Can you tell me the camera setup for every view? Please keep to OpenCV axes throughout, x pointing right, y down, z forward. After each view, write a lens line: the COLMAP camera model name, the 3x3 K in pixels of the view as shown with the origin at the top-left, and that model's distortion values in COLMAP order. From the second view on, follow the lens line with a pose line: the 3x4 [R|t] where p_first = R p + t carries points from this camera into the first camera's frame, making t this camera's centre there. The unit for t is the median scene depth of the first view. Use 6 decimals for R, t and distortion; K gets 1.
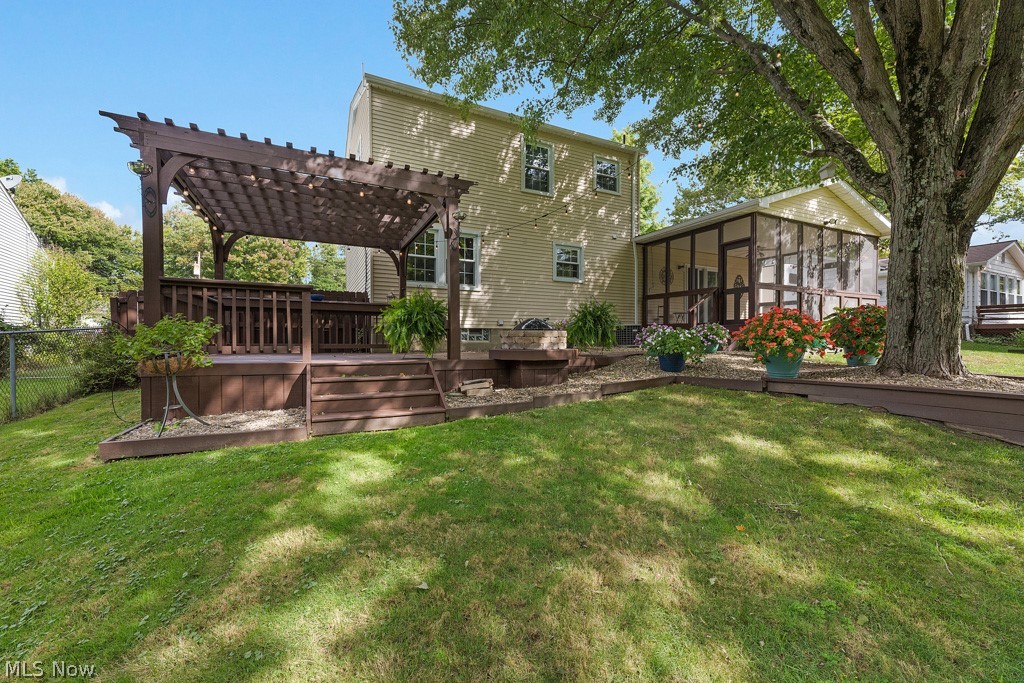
lens RADIAL K [[406.7, 0, 514.1], [0, 406.7, 344.7], [0, 0, 1]] dist [0.005152, -0.000018]
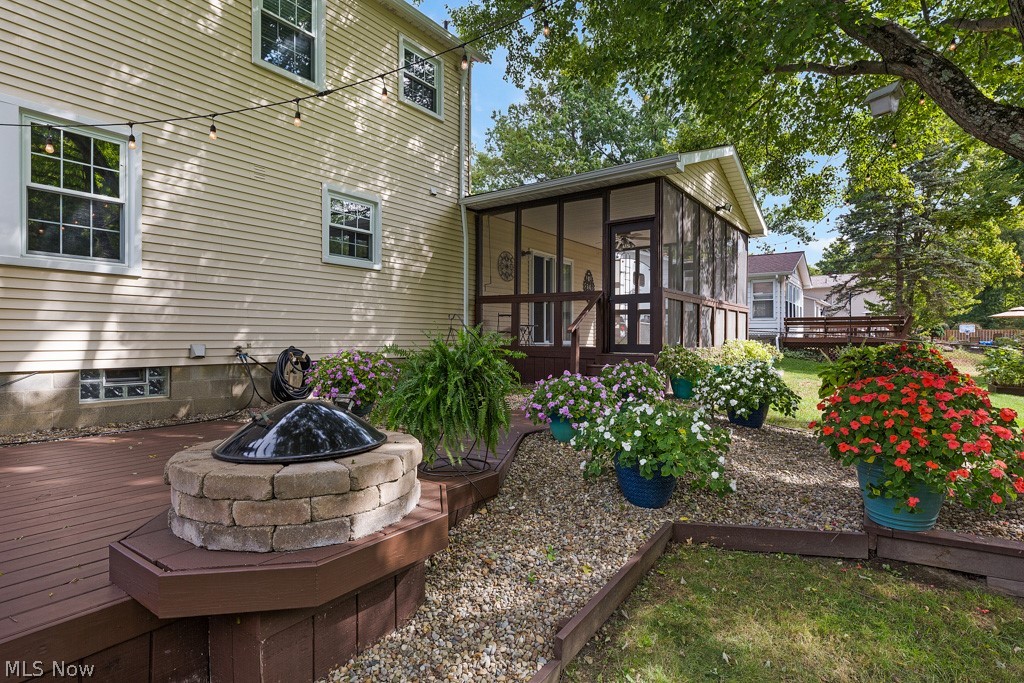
lens RADIAL K [[542.2, 0, 506.1], [0, 542.2, 339.9], [0, 0, 1]] dist [0.004650, 0.000840]
pose [[0.896551, 0.004650, 0.442916, 0.002626], [0.000902, 0.999924, -0.012324, -0.052171], [-0.442940, 0.011449, 0.896478, 0.296884]]
